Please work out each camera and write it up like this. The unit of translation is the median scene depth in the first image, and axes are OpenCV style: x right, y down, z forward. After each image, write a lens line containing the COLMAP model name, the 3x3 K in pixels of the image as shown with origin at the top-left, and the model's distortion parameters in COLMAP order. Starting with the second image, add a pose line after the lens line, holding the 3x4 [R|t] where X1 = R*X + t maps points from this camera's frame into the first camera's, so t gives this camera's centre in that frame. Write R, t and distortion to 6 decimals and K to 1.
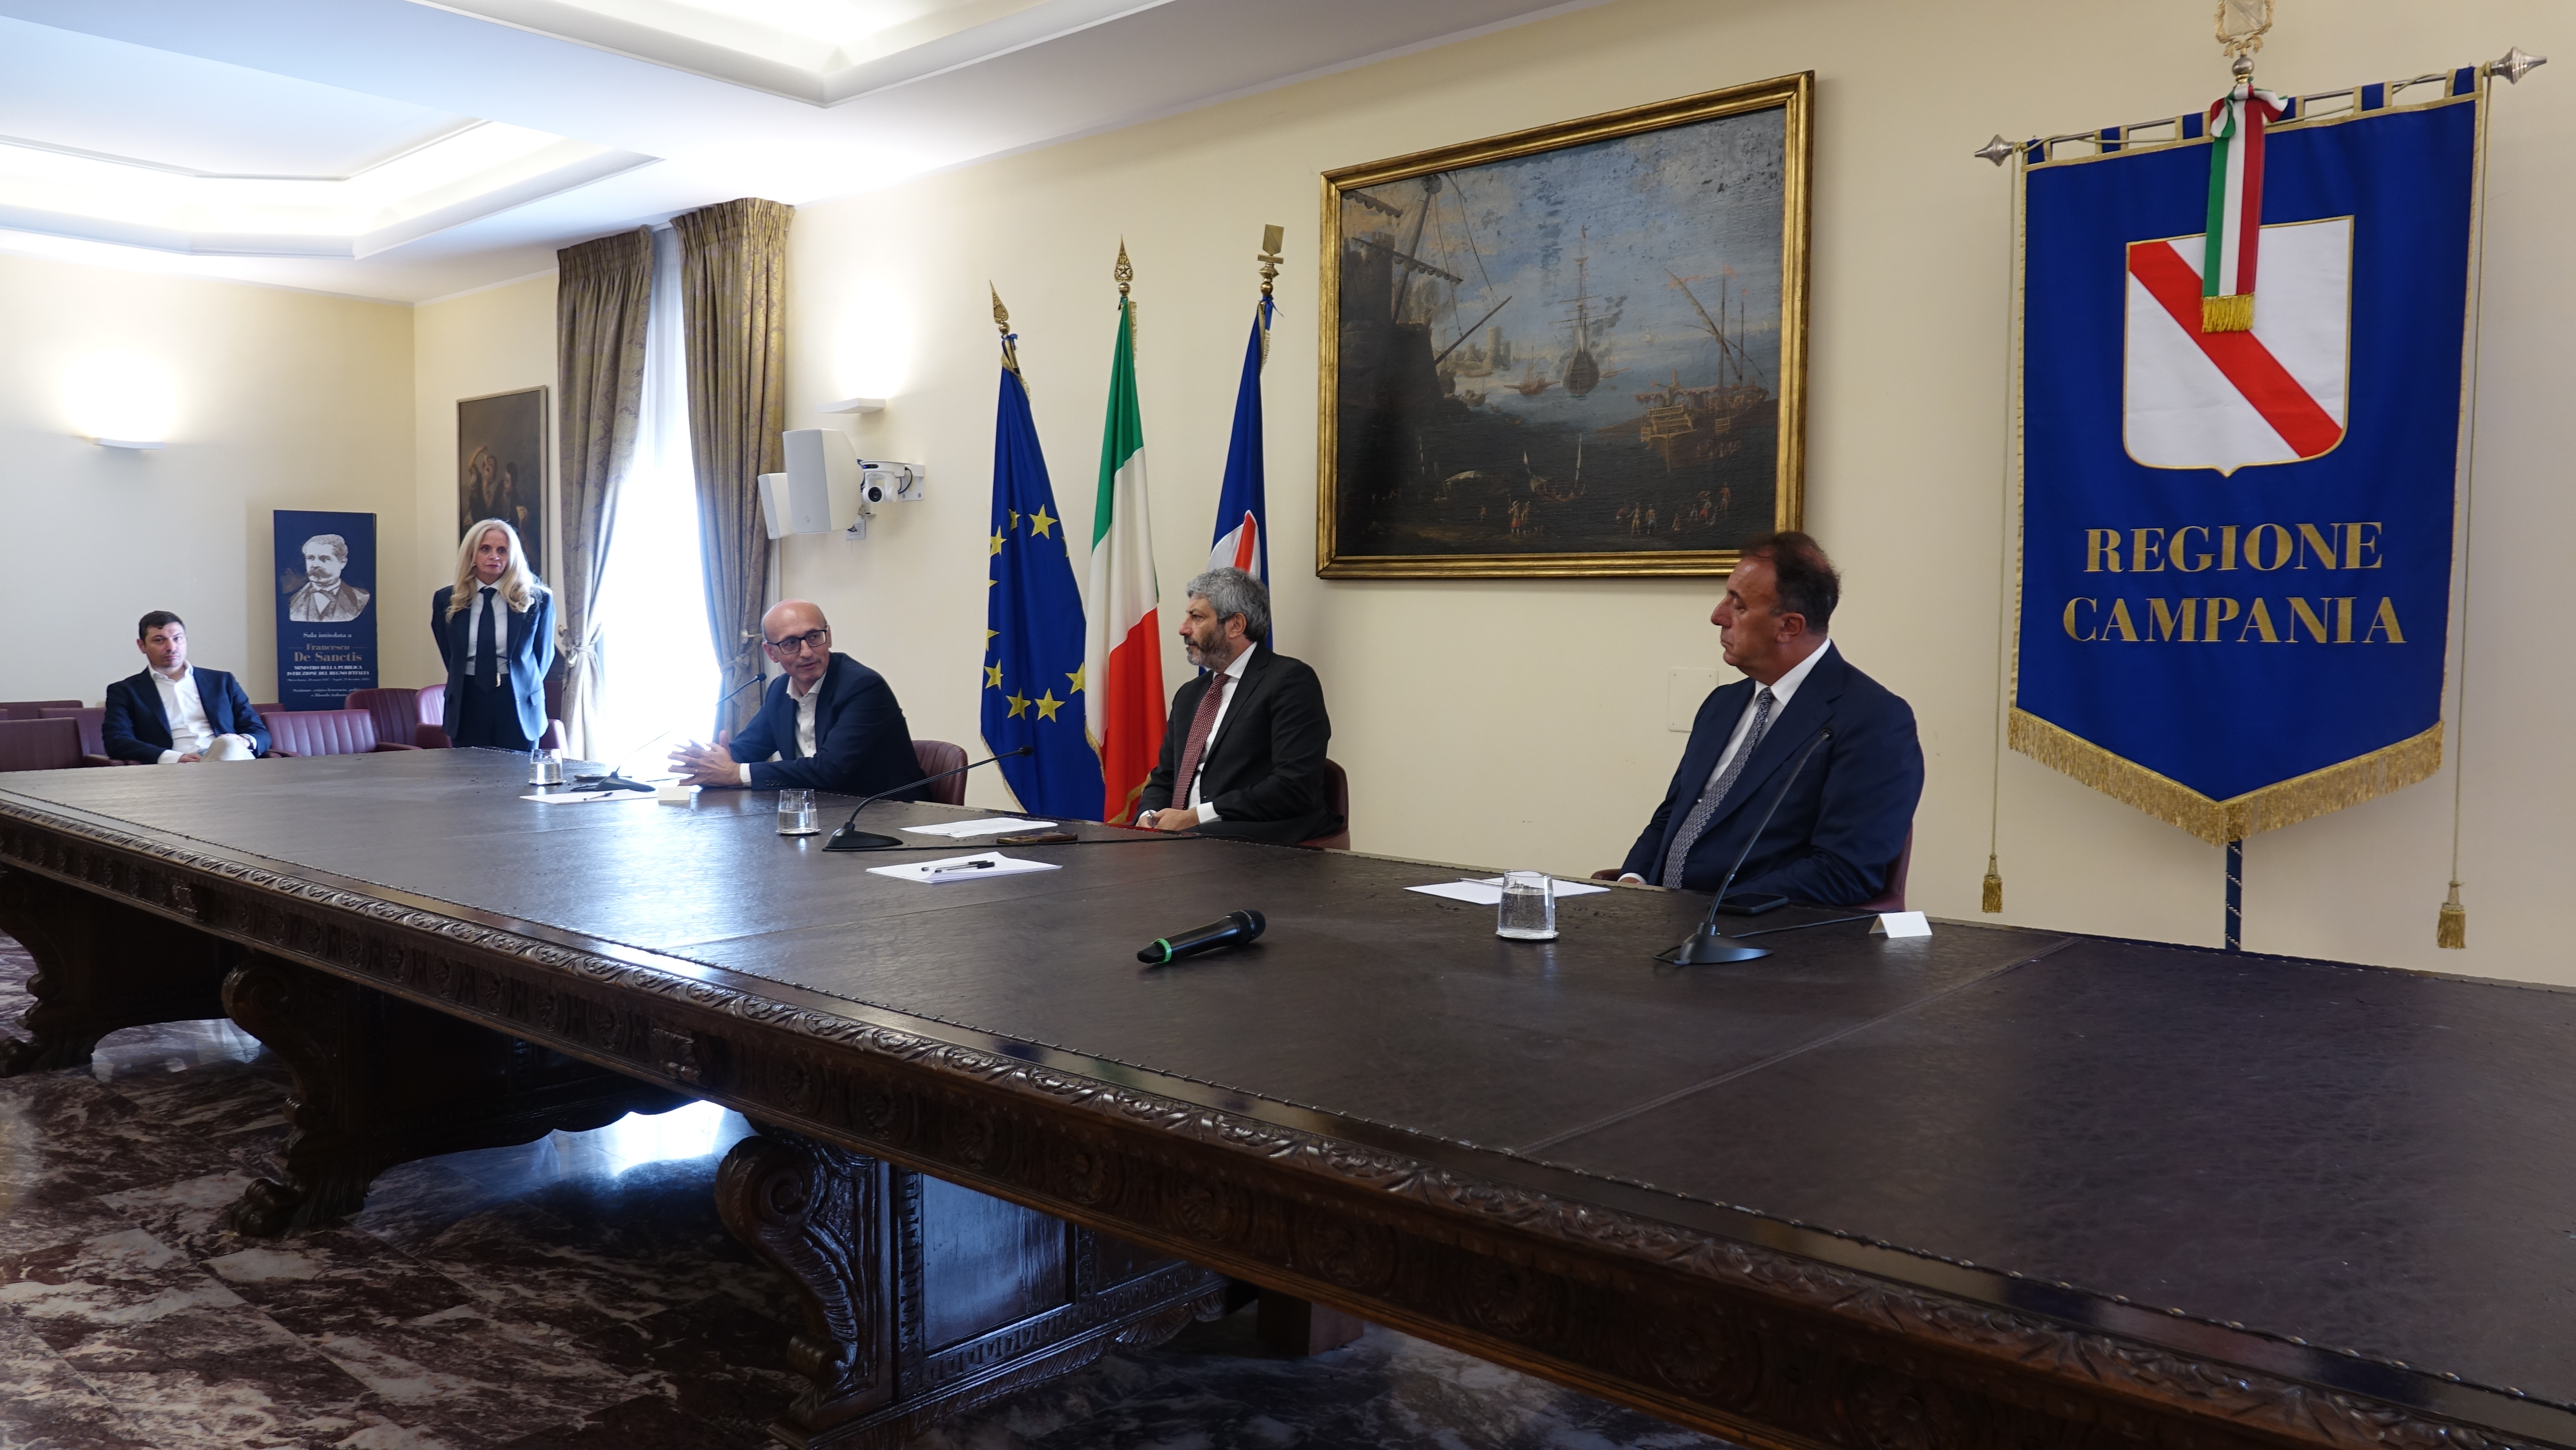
lens RADIAL K [[1759.1, 0, 1286.6], [0, 1759.1, 713.9], [0, 0, 1]] dist [0.004474, 0.002092]
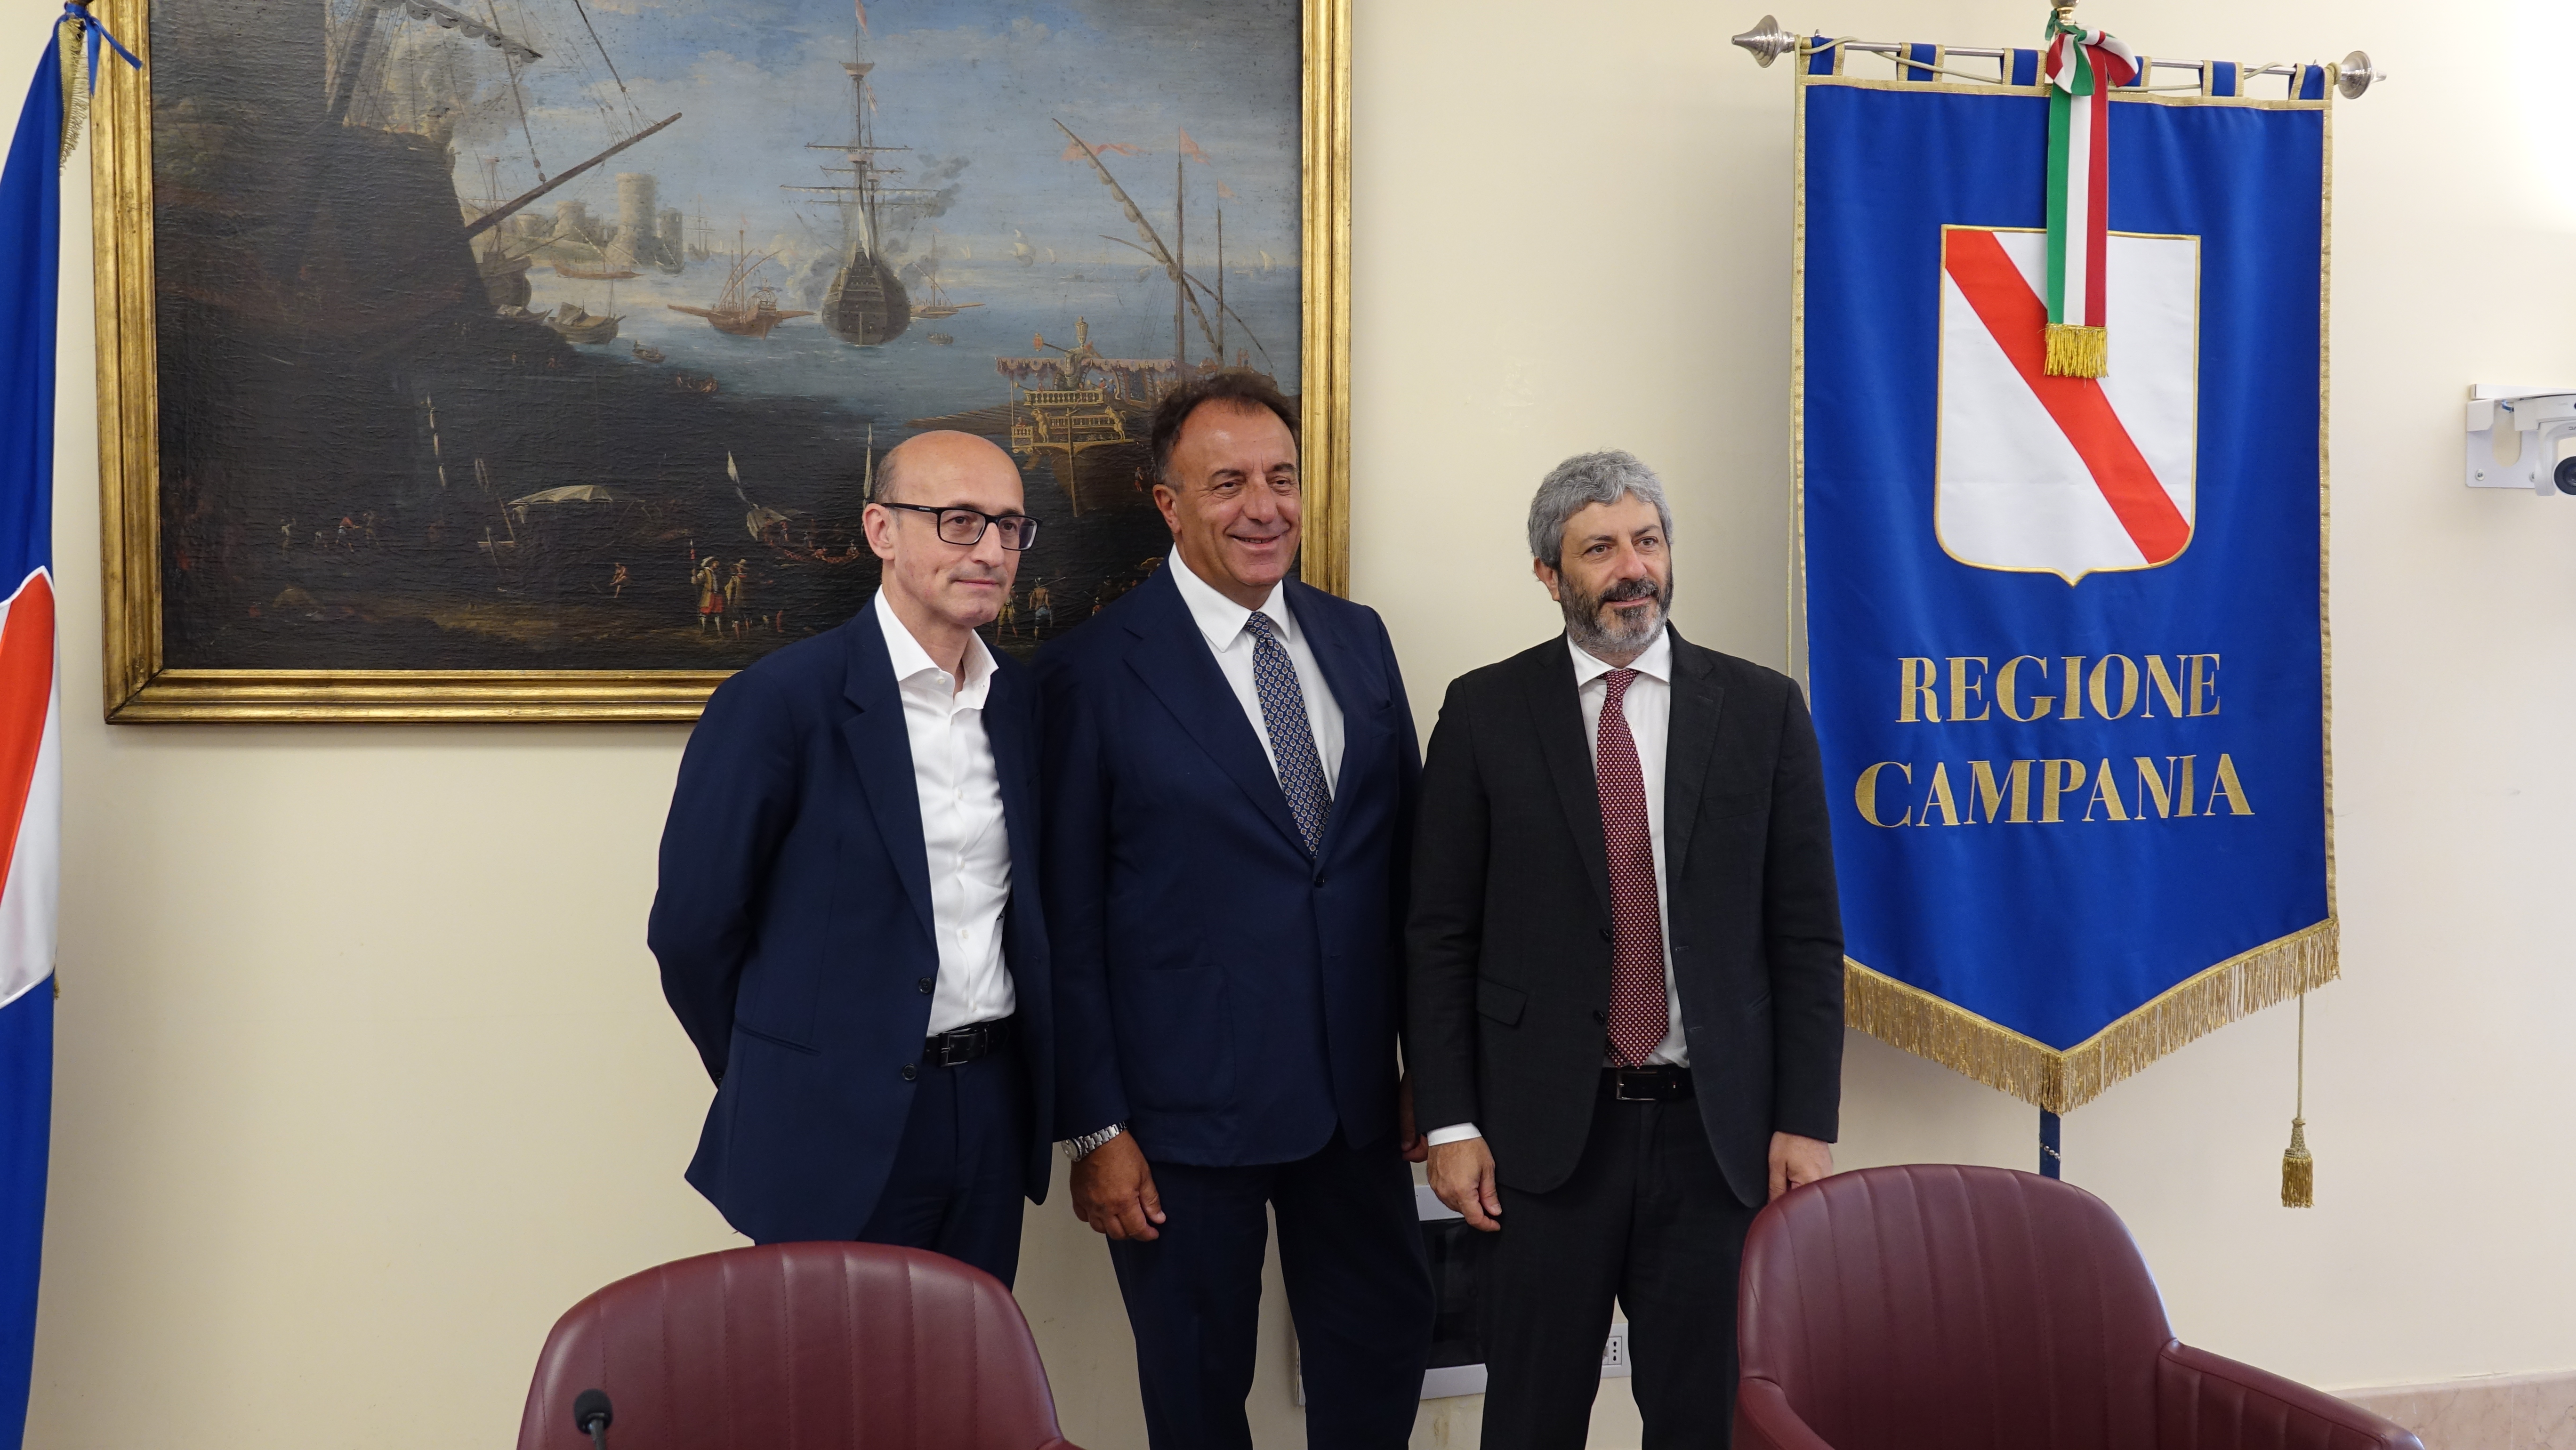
lens RADIAL K [[2386.5, 0, 1296.6], [0, 2386.5, 707.3], [0, 0, 1]] dist [0.020190, -0.006629]
pose [[0.580335, -0.052154, 0.812706, -0.326669], [0.045439, 0.998466, 0.031628, -0.103430], [-0.813109, 0.018574, 0.581815, 0.555208]]
